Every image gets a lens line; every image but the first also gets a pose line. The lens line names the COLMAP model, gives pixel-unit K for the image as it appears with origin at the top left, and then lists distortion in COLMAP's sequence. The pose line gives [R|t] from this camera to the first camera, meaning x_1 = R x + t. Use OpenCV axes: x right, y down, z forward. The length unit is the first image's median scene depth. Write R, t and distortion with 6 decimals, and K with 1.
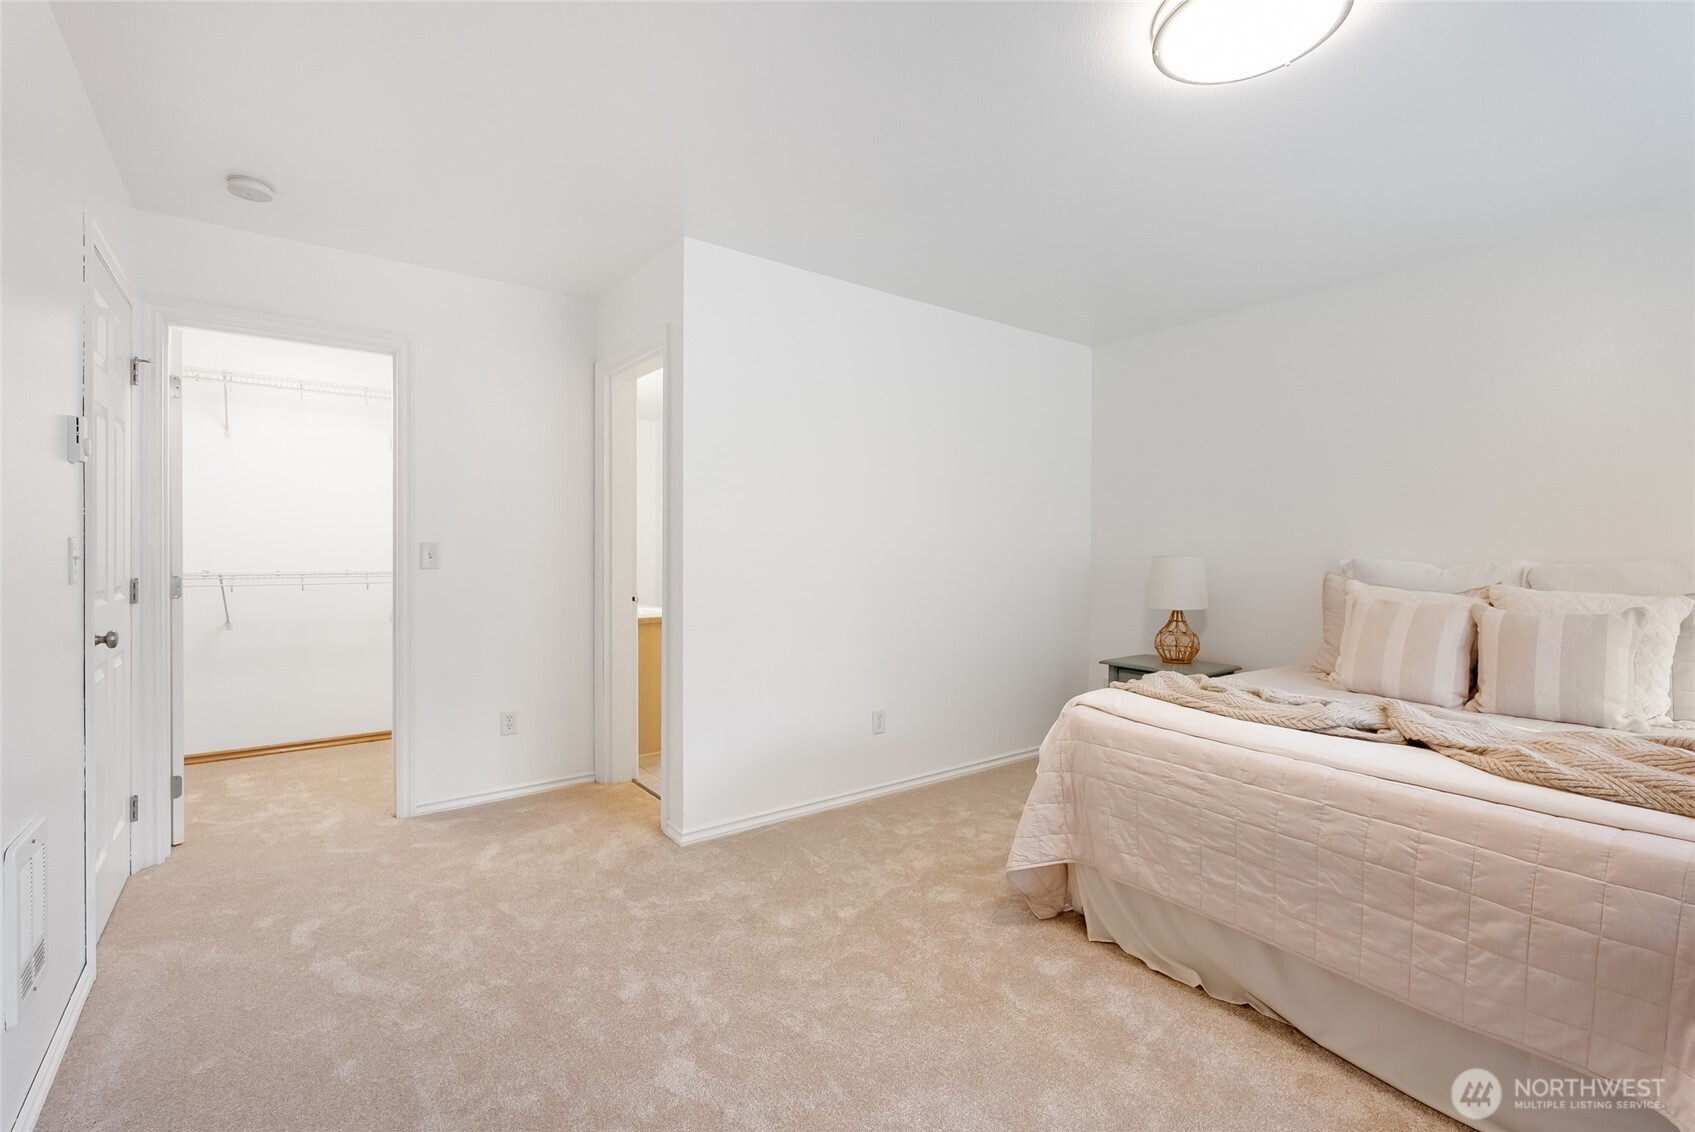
lens RADIAL K [[751.6, 0, 847.2], [0, 751.6, 553.0], [0, 0, 1]] dist [-0.001906, 0.000462]
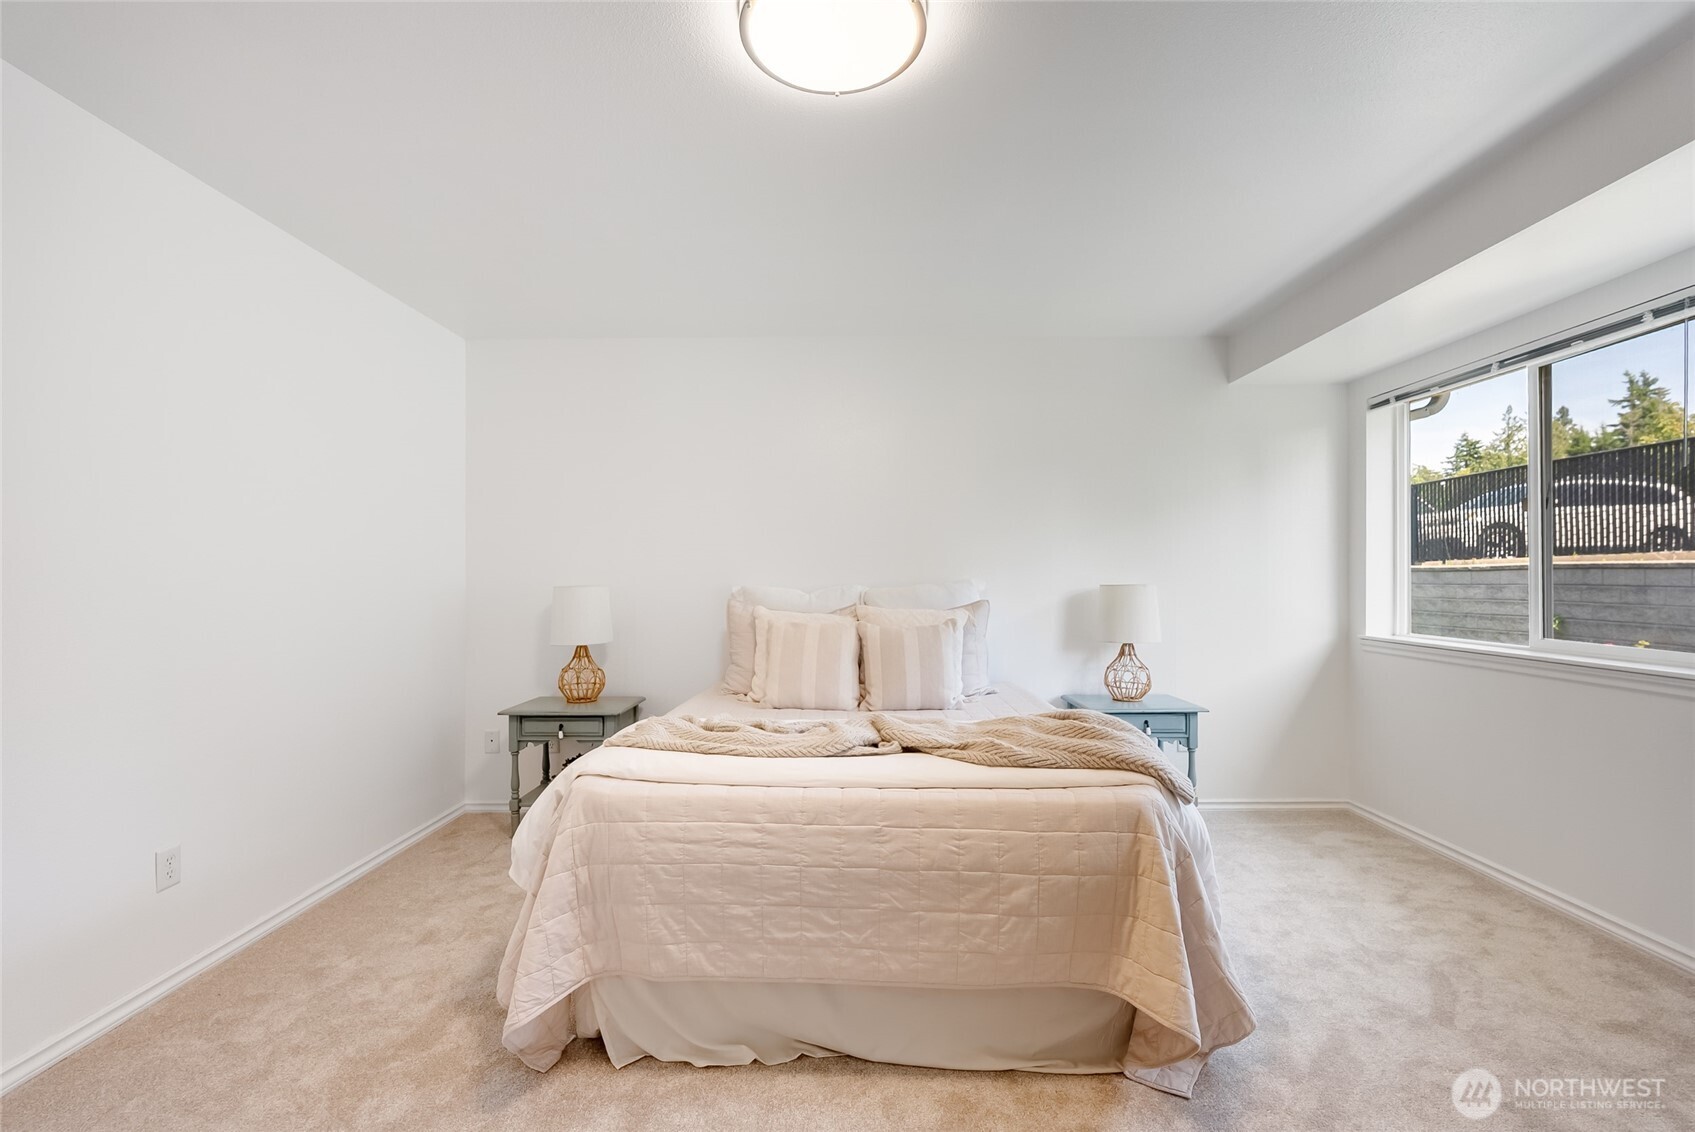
lens RADIAL K [[750.1, 0, 847.2], [0, 750.1, 573.9], [0, 0, 1]] dist [-0.001810, 0.000189]
pose [[0.611570, -0.003863, 0.791181, -0.180234], [0.011673, 0.999923, -0.004141, -0.007093], [-0.791104, 0.011769, 0.611569, 0.352444]]
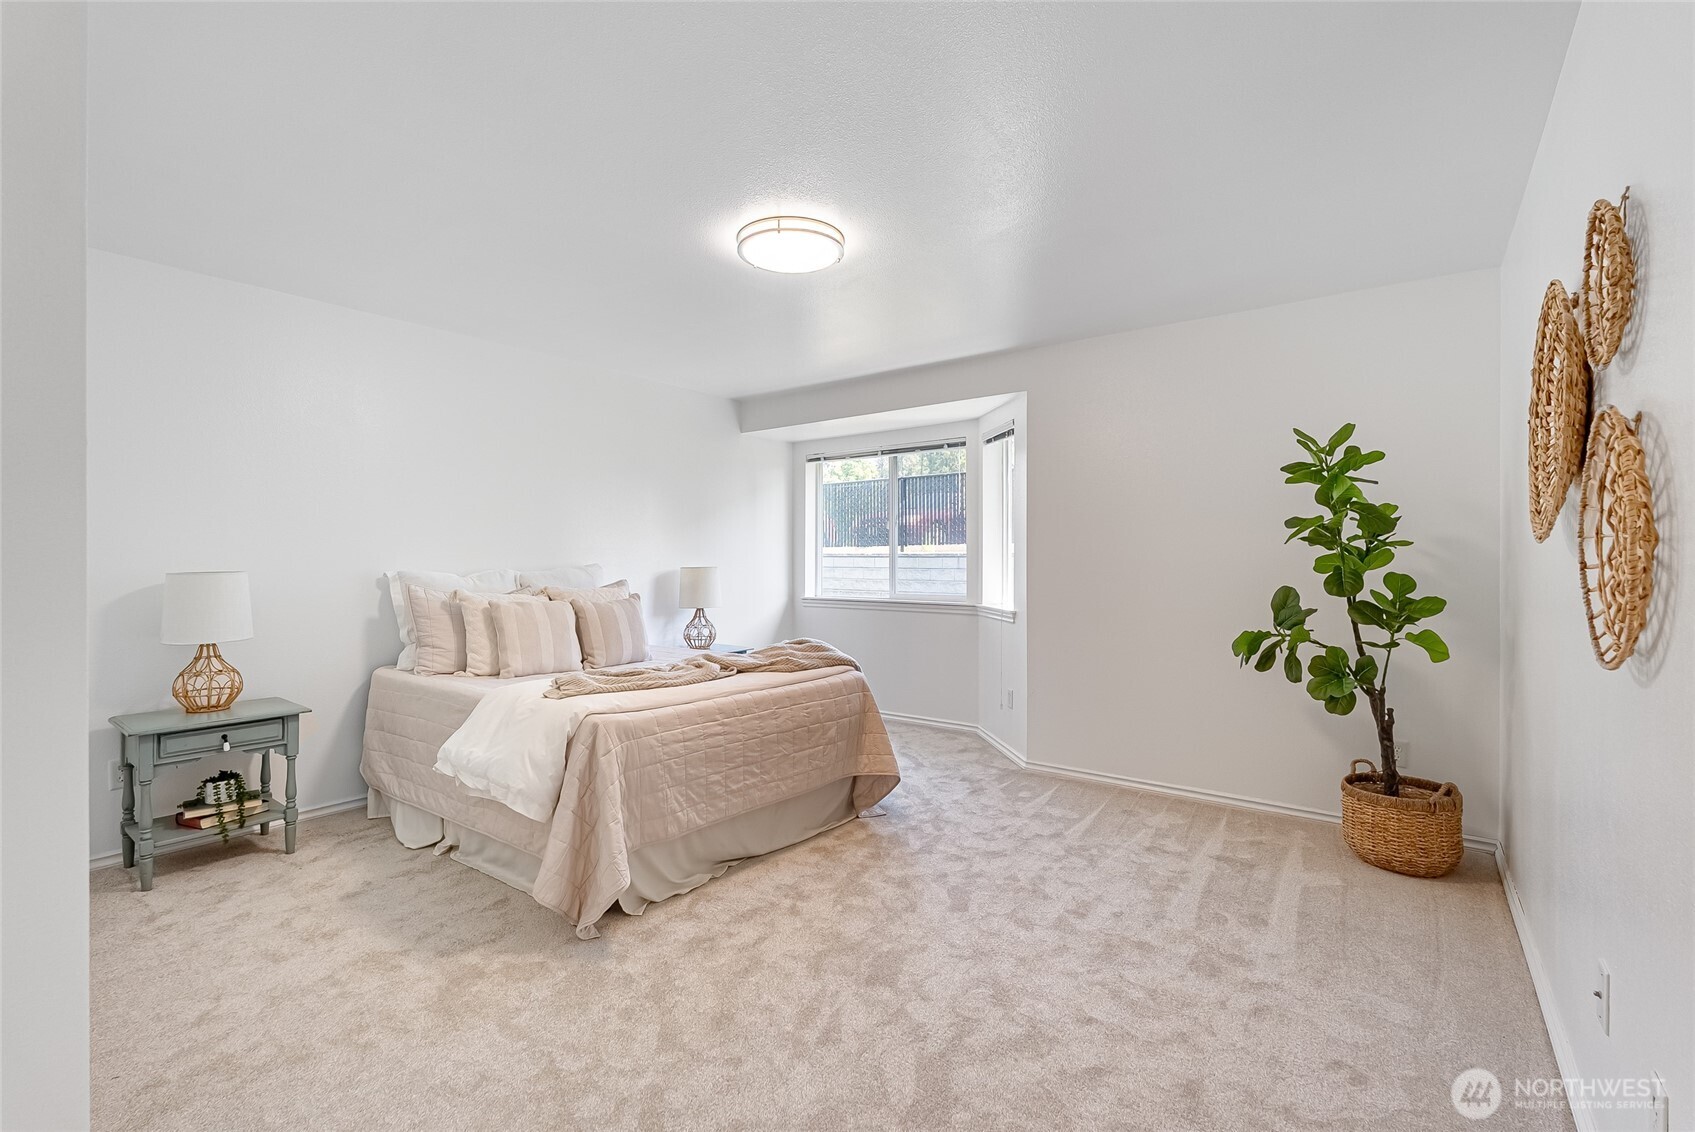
lens RADIAL K [[751.6, 0, 847.2], [0, 751.6, 553.0], [0, 0, 1]] dist [-0.001906, 0.000462]
pose [[-0.271271, 0.003314, 0.962497, -0.954686], [0.006161, 0.999980, -0.001706, -0.021789], [-0.962483, 0.005467, -0.271286, 1.142818]]
